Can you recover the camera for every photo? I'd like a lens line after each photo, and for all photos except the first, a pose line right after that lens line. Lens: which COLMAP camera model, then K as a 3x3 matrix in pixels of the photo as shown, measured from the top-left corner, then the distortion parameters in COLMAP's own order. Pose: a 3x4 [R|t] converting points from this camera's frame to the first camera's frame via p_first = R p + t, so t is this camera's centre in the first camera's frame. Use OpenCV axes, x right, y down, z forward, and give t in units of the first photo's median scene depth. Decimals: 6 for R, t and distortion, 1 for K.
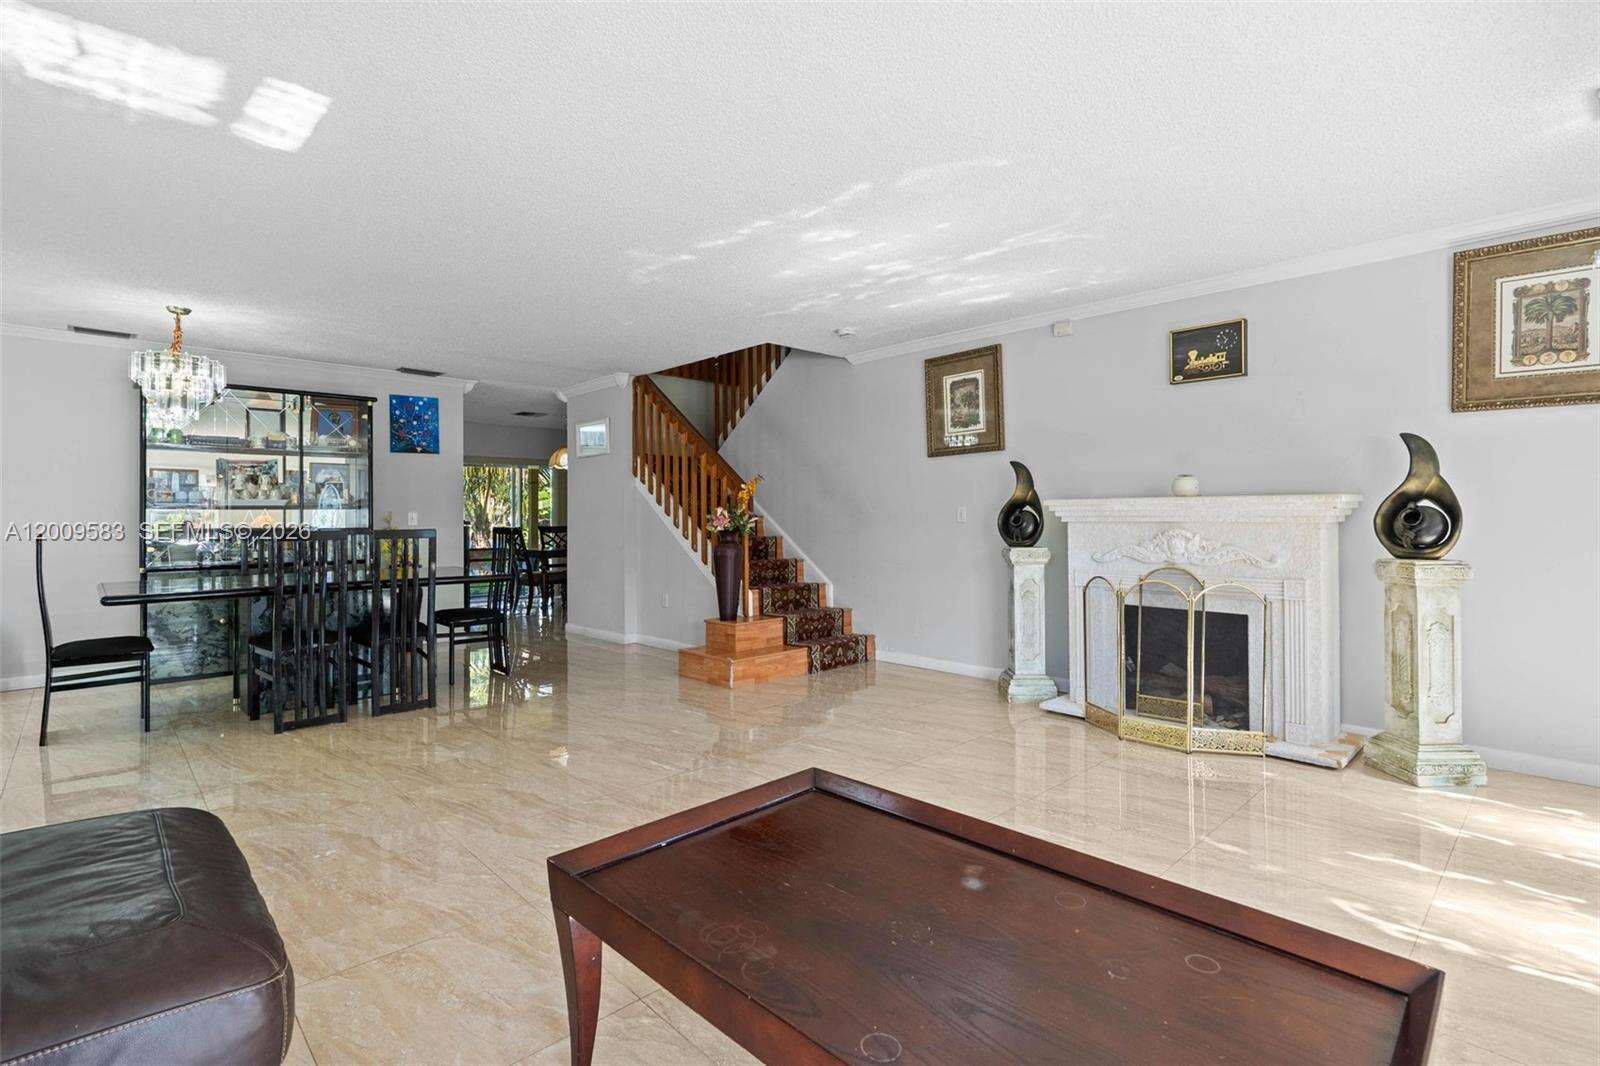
lens RADIAL K [[755.3, 0, 779.1], [0, 755.3, 512.1], [0, 0, 1]] dist [0.018494, -0.000245]
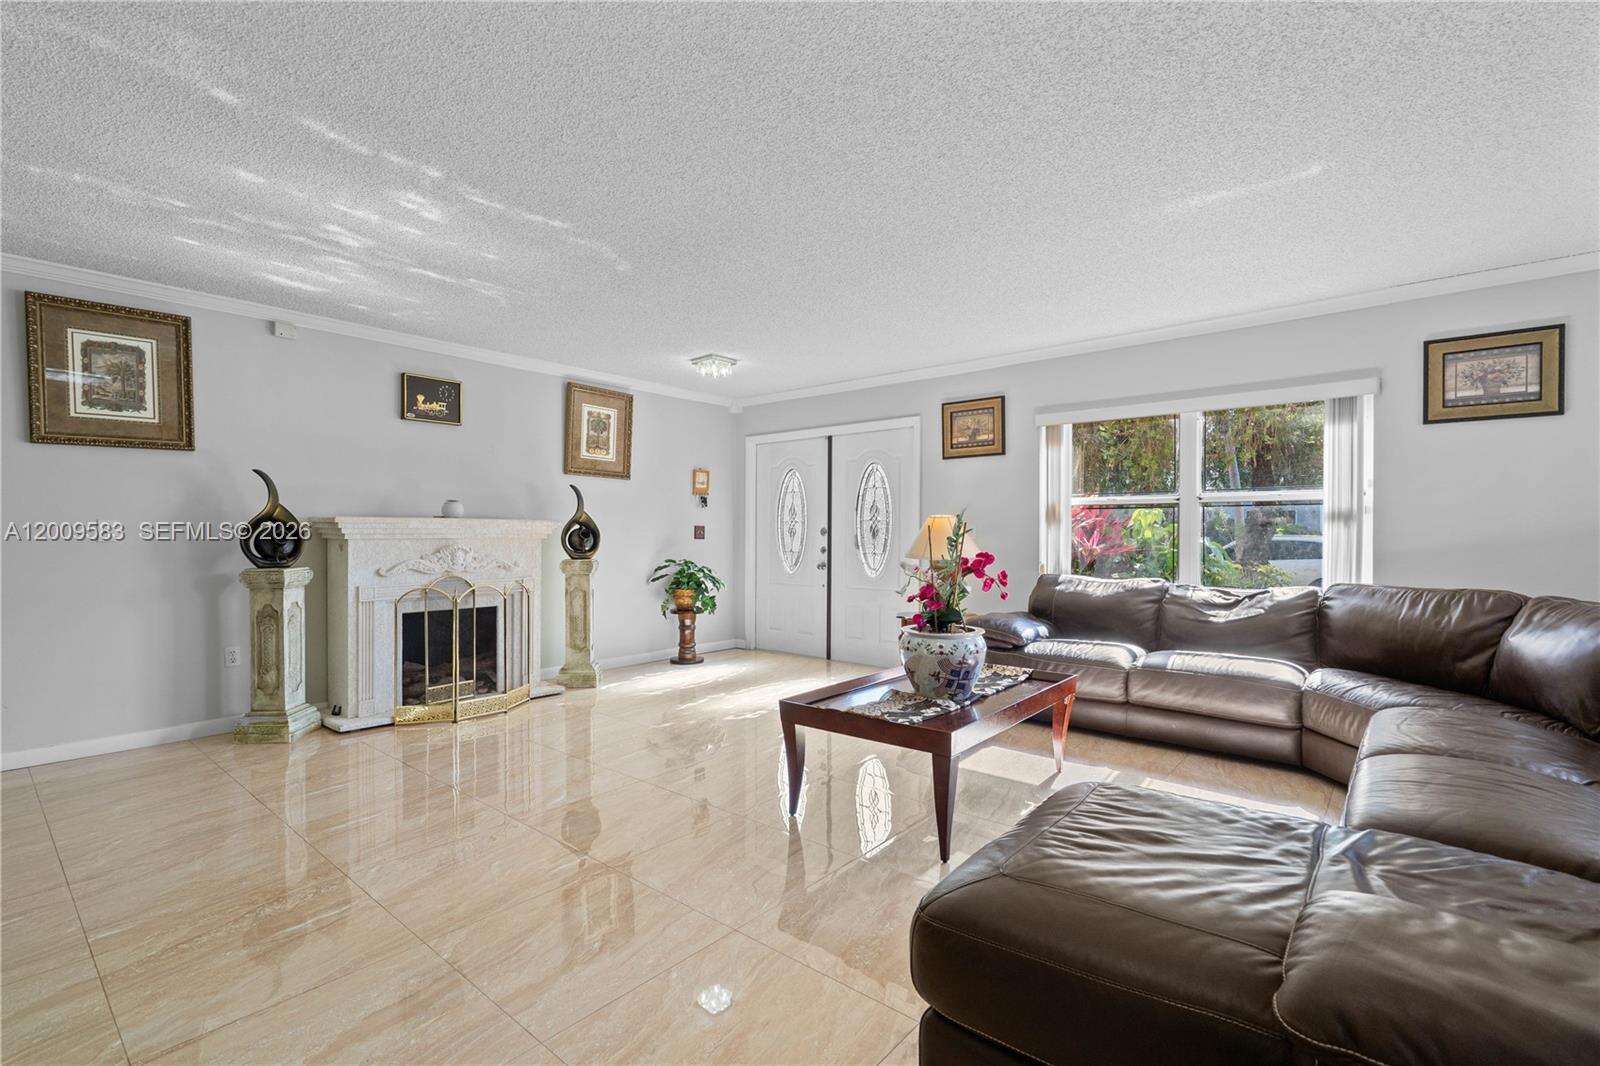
lens RADIAL K [[734.2, 0, 797.3], [0, 734.2, 539.9], [0, 0, 1]] dist [0.001979, 0.000801]
pose [[-0.111639, -0.003503, 0.993743, -0.685384], [-0.003416, 0.999989, 0.003141, 0.009534], [-0.993743, -0.003044, -0.111650, 0.558527]]
